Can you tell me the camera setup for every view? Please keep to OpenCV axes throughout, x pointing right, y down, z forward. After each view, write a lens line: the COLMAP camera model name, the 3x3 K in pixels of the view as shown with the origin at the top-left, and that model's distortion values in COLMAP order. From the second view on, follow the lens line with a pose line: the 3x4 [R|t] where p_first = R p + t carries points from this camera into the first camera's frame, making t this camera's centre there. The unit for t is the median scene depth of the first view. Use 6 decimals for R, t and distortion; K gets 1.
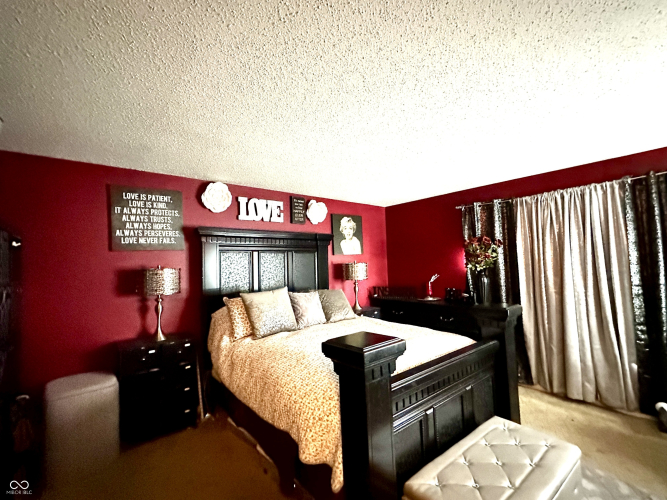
lens RADIAL K [[294.5, 0, 334.1], [0, 294.5, 248.7], [0, 0, 1]] dist [0.003414, 0.000046]
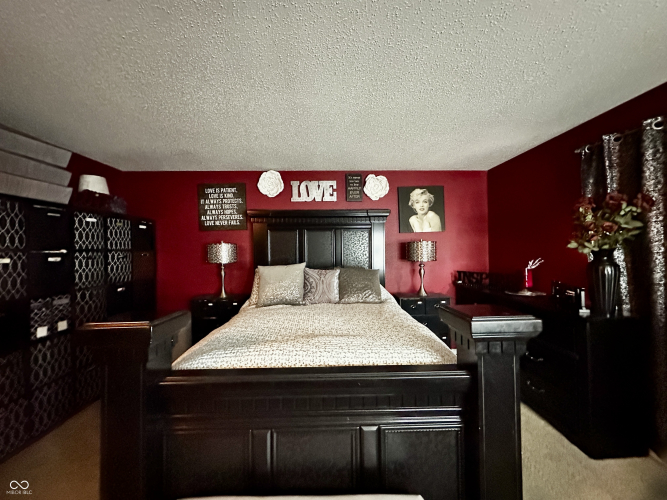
lens RADIAL K [[265.9, 0, 335.5], [0, 265.9, 248.2], [0, 0, 1]] dist [0.008063, 0.000039]
pose [[0.794528, 0.017239, -0.606983, 0.389400], [0.019296, 0.998375, 0.053614, 0.024277], [0.606921, -0.054310, 0.792904, 0.262713]]
